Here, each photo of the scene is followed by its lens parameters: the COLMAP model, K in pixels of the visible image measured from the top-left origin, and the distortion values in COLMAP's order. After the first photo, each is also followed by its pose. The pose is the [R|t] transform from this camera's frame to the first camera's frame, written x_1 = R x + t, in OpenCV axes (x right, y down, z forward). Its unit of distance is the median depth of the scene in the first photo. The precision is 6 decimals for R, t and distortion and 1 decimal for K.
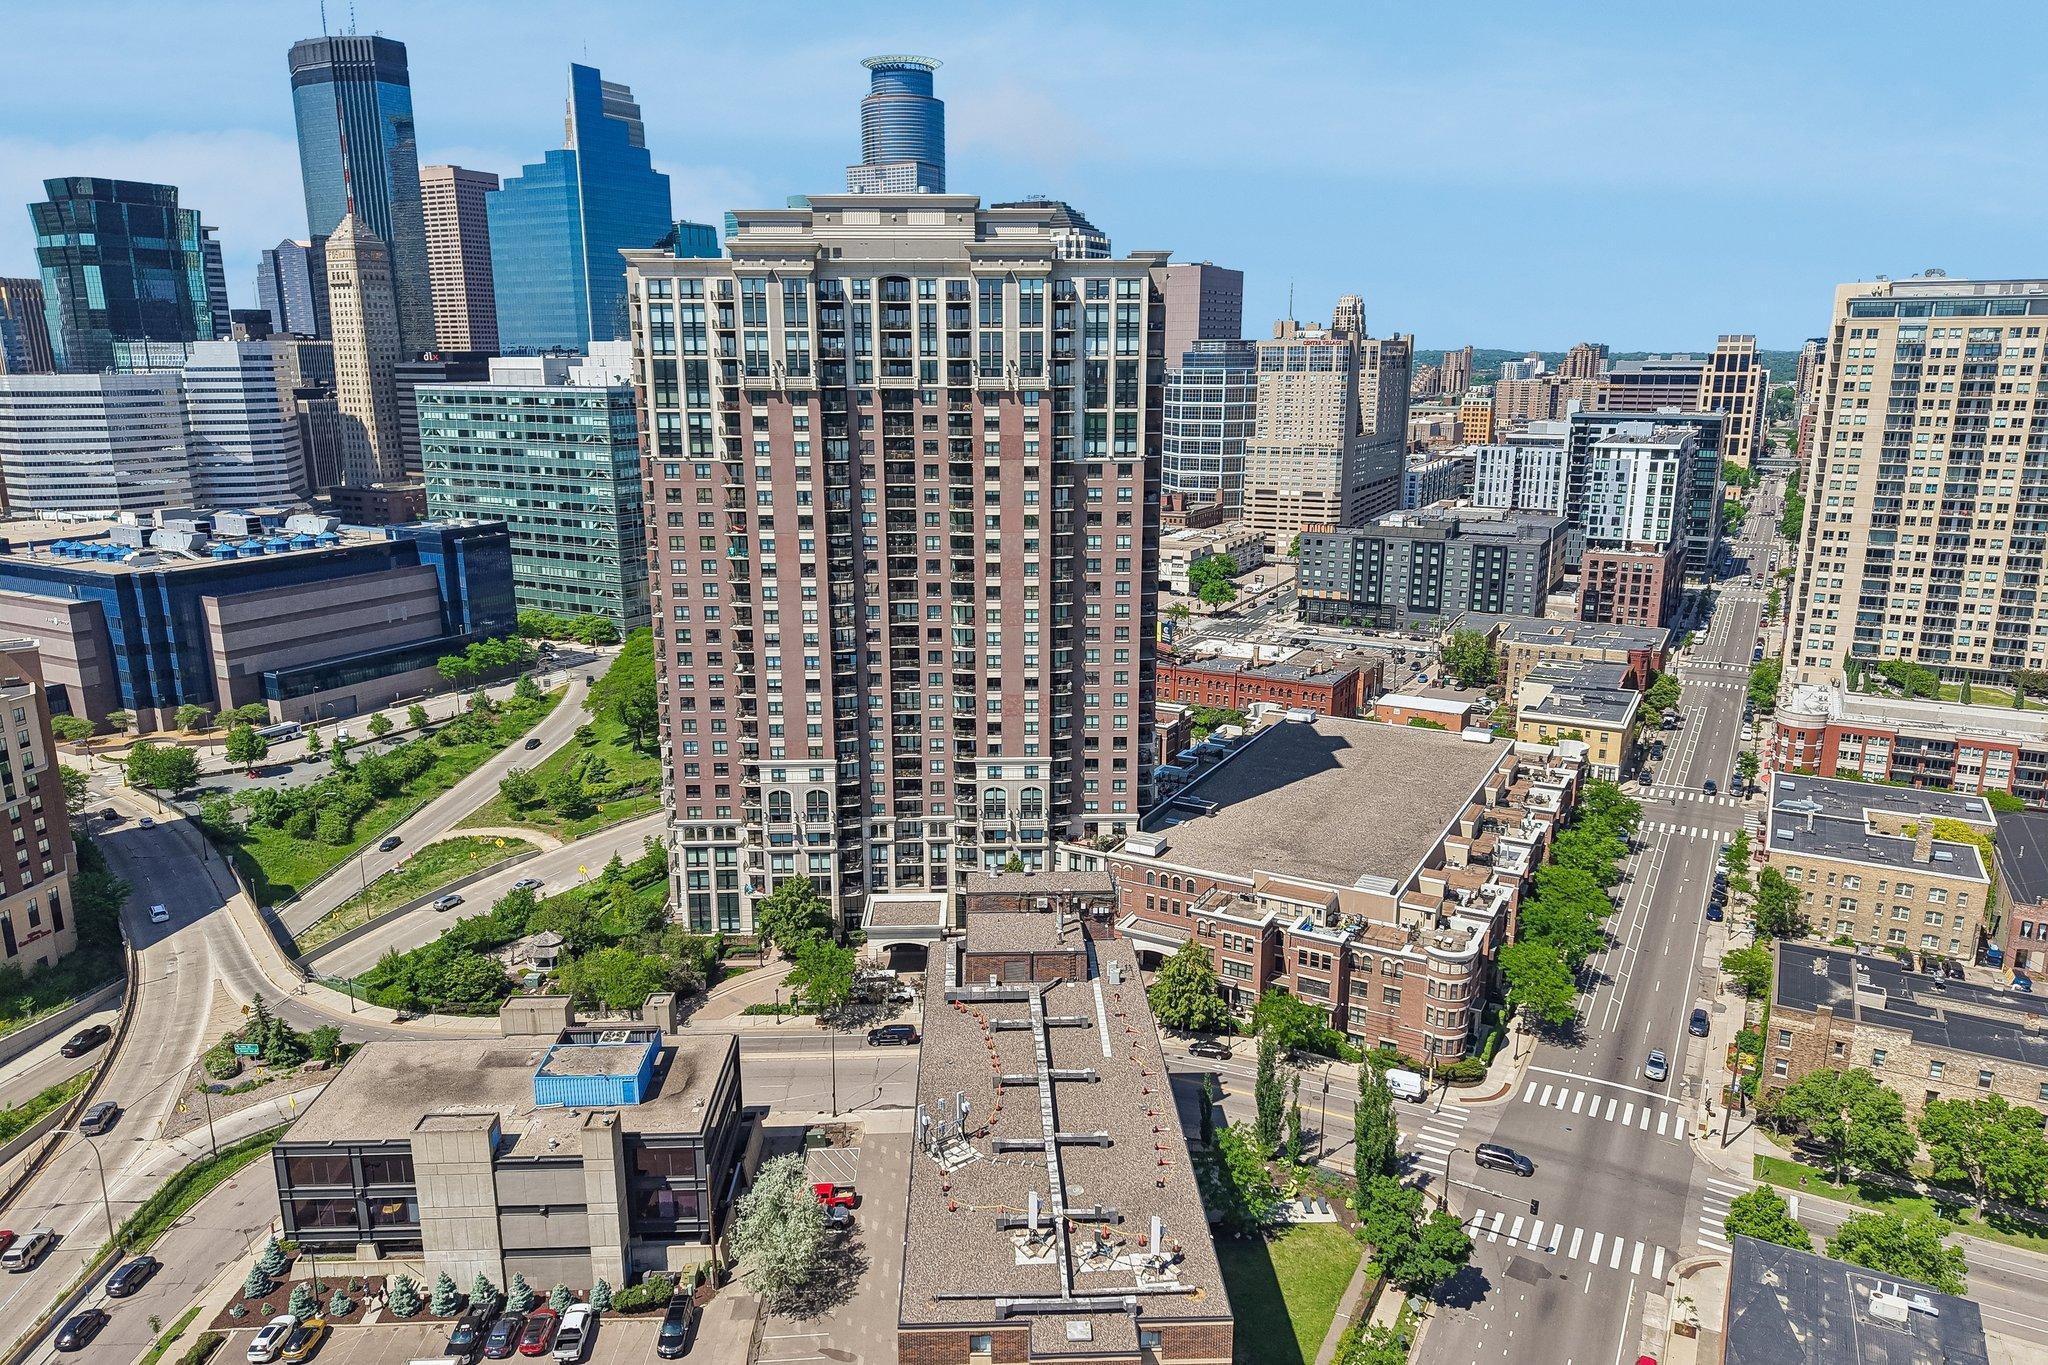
lens RADIAL K [[1366.4, 0, 1020.7], [0, 1366.4, 692.0], [0, 0, 1]] dist [0.037979, -0.042819]
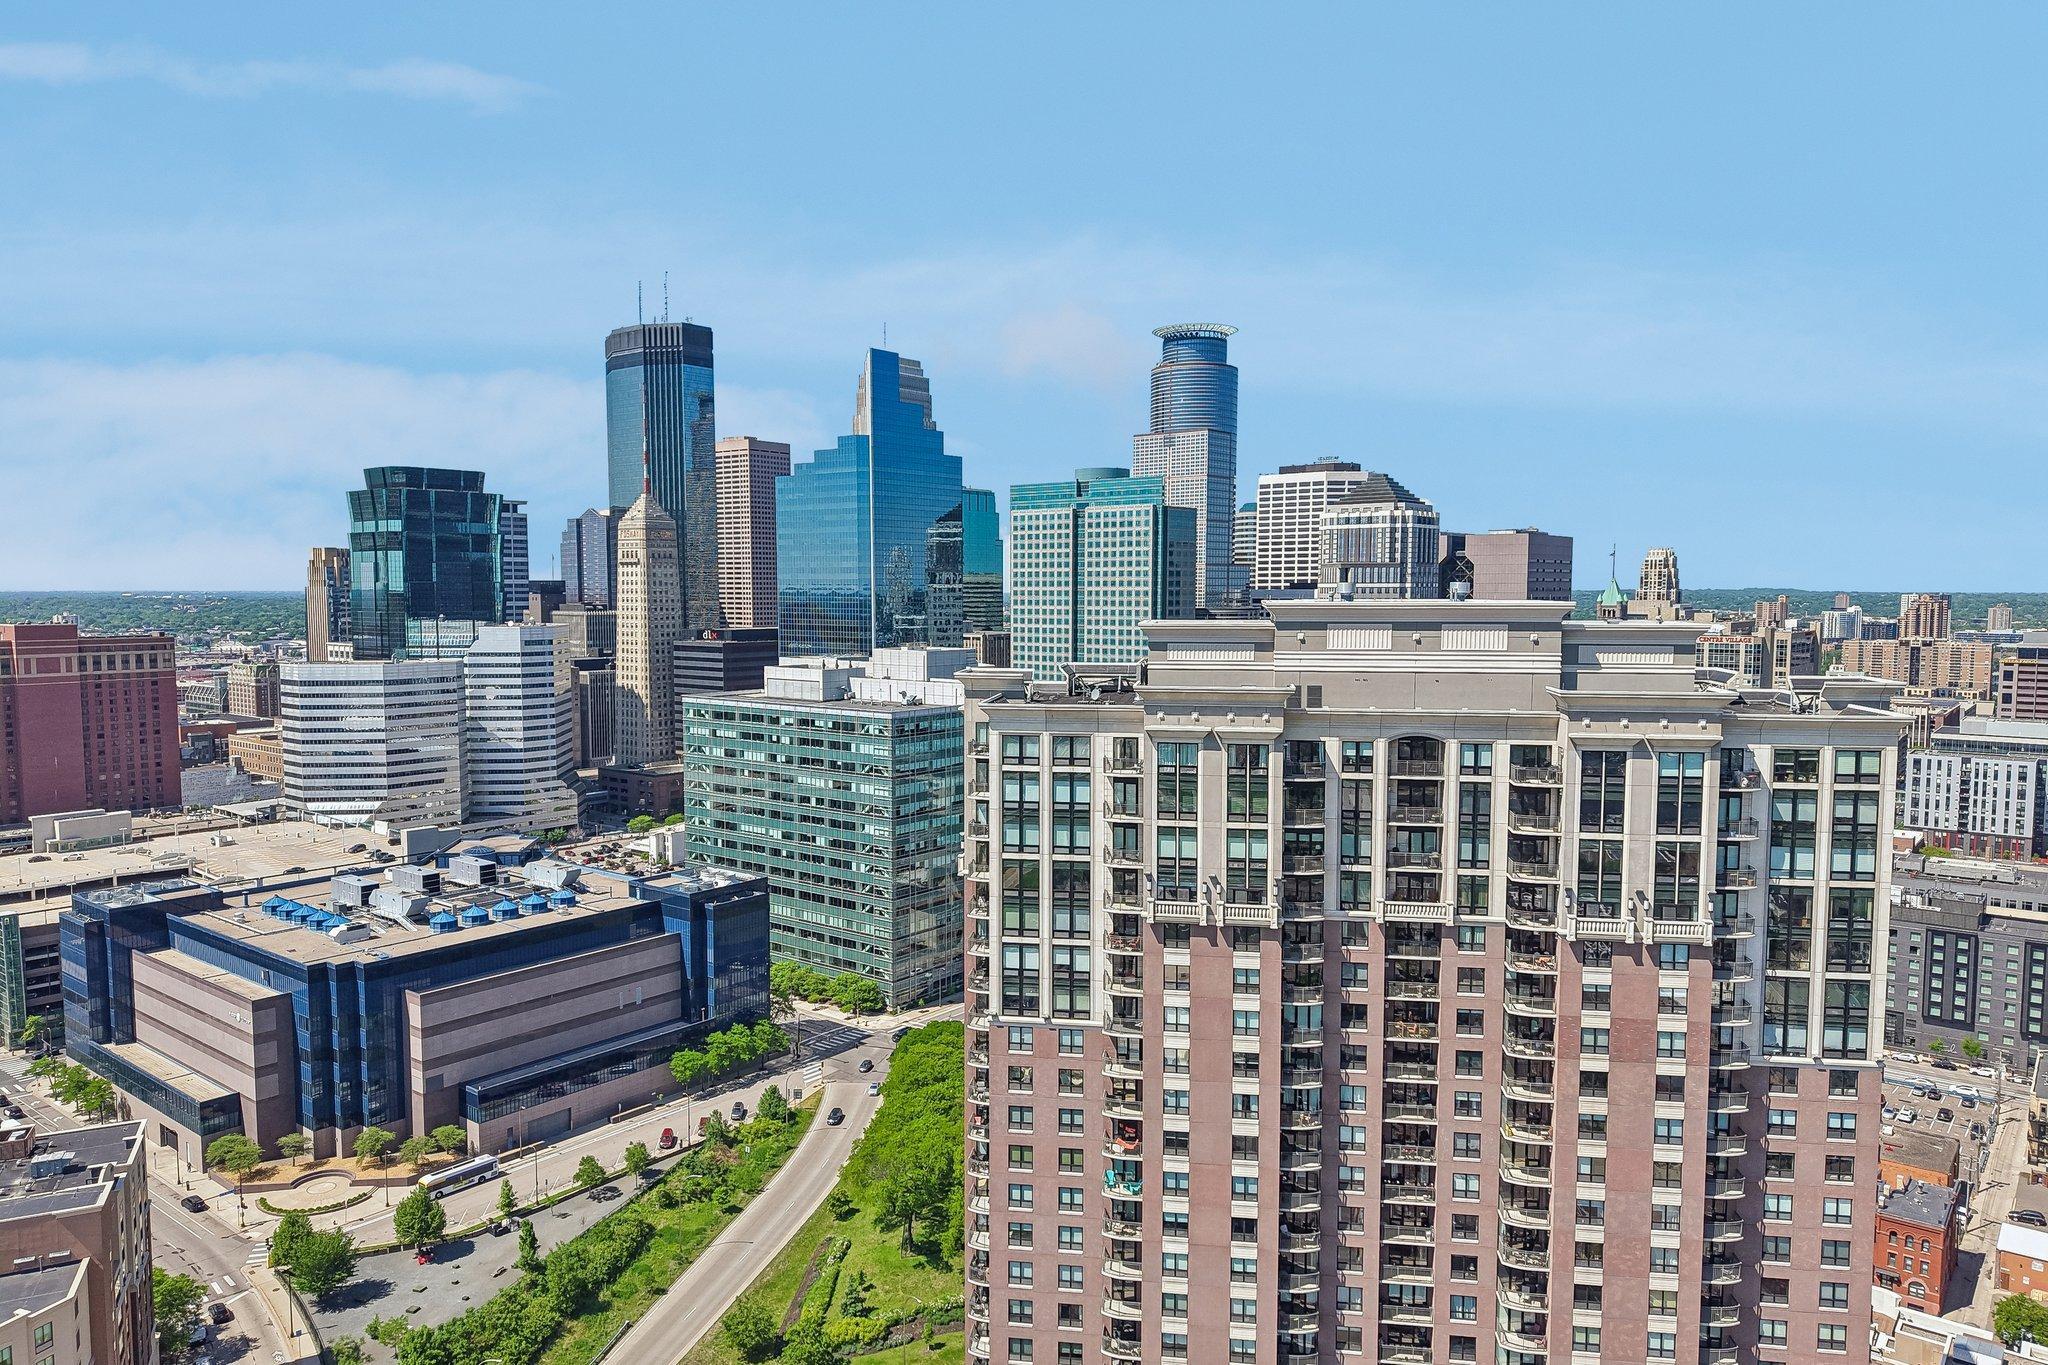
lens RADIAL K [[1366.4, 0, 1022.8], [0, 1366.4, 692.3], [0, 0, 1]] dist [0.037979, -0.042819]
pose [[0.984224, 0.016284, -0.176177, -0.104503], [-0.045200, 0.985855, -0.161392, -0.148707], [0.171056, 0.166810, 0.971038, 0.274086]]
